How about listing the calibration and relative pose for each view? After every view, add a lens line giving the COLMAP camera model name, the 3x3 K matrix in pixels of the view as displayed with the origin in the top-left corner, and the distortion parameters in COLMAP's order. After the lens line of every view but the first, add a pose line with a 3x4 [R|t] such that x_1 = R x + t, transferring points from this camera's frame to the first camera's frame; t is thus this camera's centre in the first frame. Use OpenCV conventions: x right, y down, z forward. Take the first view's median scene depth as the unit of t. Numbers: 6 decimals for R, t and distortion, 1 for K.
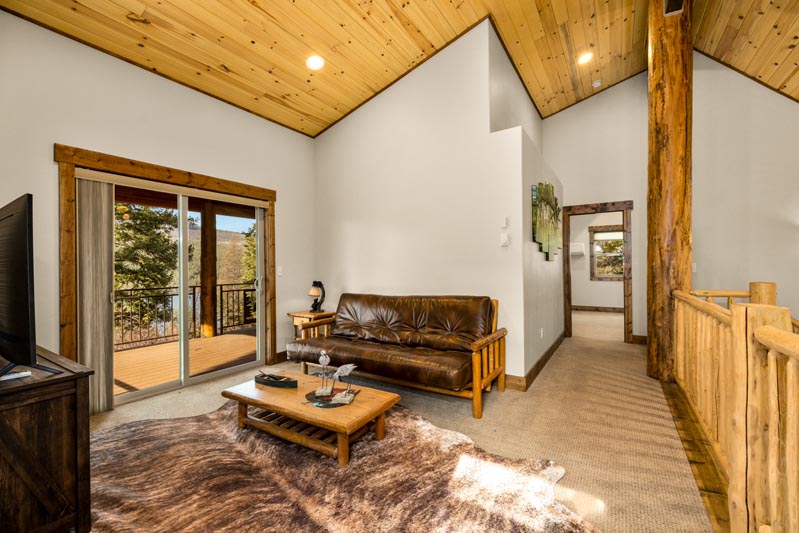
lens RADIAL K [[336.2, 0, 399.0], [0, 336.2, 264.3], [0, 0, 1]] dist [0.000448, 0.000068]
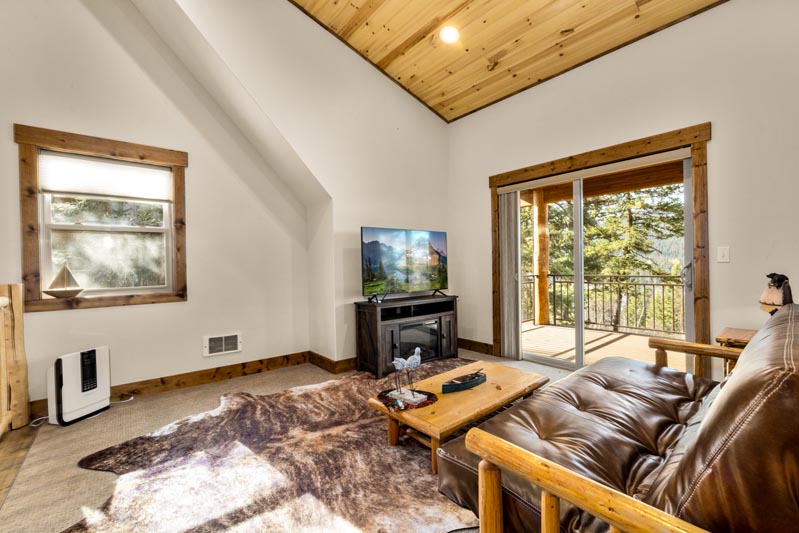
lens RADIAL K [[341.6, 0, 397.5], [0, 341.6, 266.3], [0, 0, 1]] dist [0.001139, -0.000525]
pose [[-0.295961, 0.018799, -0.955015, 0.610050], [0.025309, 0.999610, 0.011834, 0.030361], [0.954865, -0.020668, -0.296322, 0.992186]]
